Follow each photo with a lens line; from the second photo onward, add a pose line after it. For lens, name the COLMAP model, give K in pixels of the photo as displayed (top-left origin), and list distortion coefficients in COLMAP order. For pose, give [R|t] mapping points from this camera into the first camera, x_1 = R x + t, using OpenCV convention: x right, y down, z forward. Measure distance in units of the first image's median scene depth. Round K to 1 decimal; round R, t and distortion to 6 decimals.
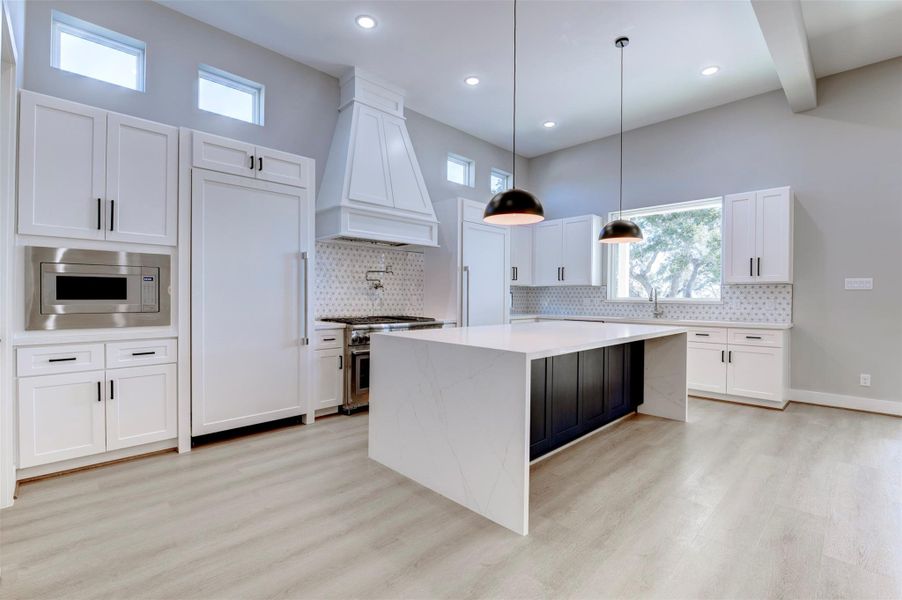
lens RADIAL K [[405.8, 0, 451.0], [0, 405.8, 300.0], [0, 0, 1]] dist [-0.010522, -0.000189]
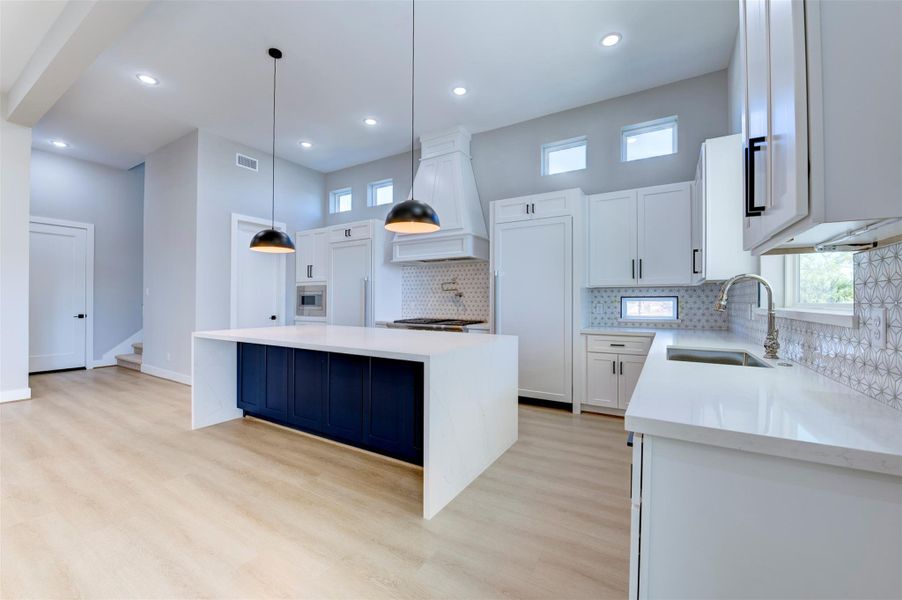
lens RADIAL K [[361.5, 0, 451.0], [0, 361.5, 300.0], [0, 0, 1]] dist [-0.014132, -0.000049]
pose [[0.249670, -0.012348, -0.968252, 0.883433], [-0.006951, 0.999870, -0.014543, -0.002402], [0.968306, 0.010361, 0.249552, 0.731390]]
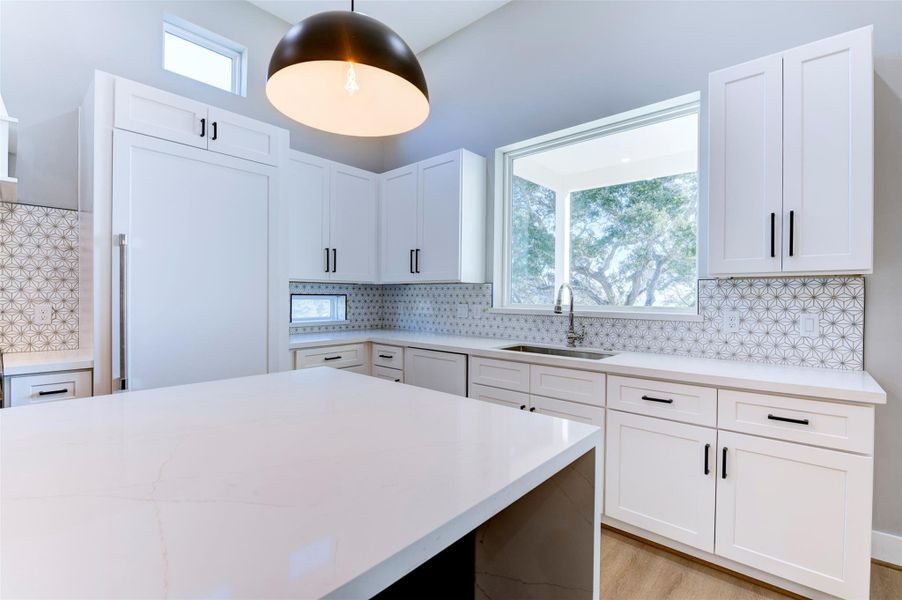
lens RADIAL K [[405.8, 0, 451.0], [0, 405.8, 300.0], [0, 0, 1]] dist [-0.010522, -0.000189]
pose [[0.997772, -0.000324, 0.066710, 0.376963], [0.000251, 0.999999, 0.001097, -0.015945], [-0.066710, -0.001078, 0.997772, 0.590875]]
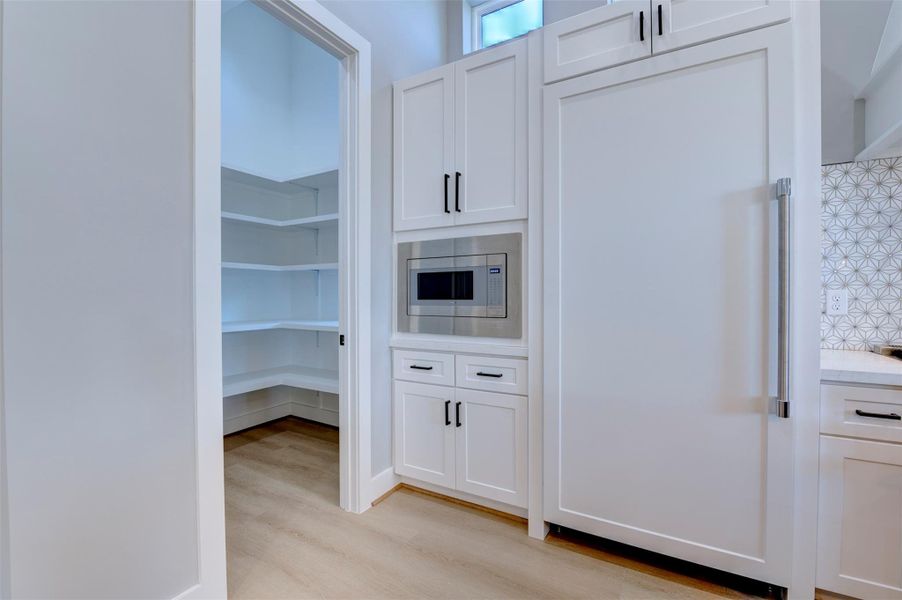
lens RADIAL K [[388.1, 0, 451.0], [0, 388.1, 300.0], [0, 0, 1]] dist [-0.017403, -0.000359]
pose [[0.263512, 0.005068, -0.964643, -0.067572], [-0.002320, 0.999987, 0.004620, -0.002262], [0.964653, 0.001021, 0.263521, 0.448869]]
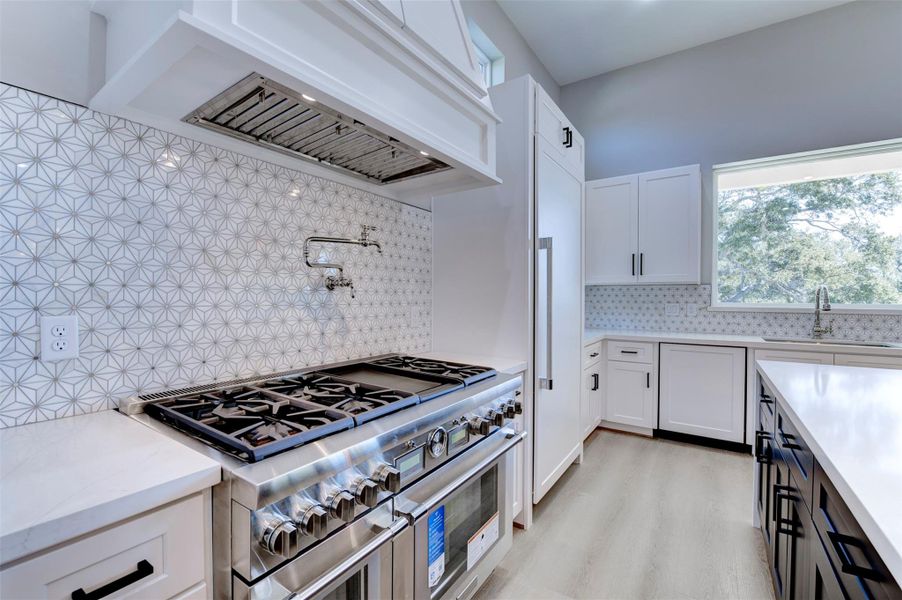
lens RADIAL K [[388.1, 0, 451.0], [0, 388.1, 300.0], [0, 0, 1]] dist [-0.017403, -0.000359]
pose [[0.979852, -0.006822, 0.199607, -0.152691], [0.006169, 0.999973, 0.003891, -0.020078], [-0.199628, -0.002582, 0.979868, 0.654190]]
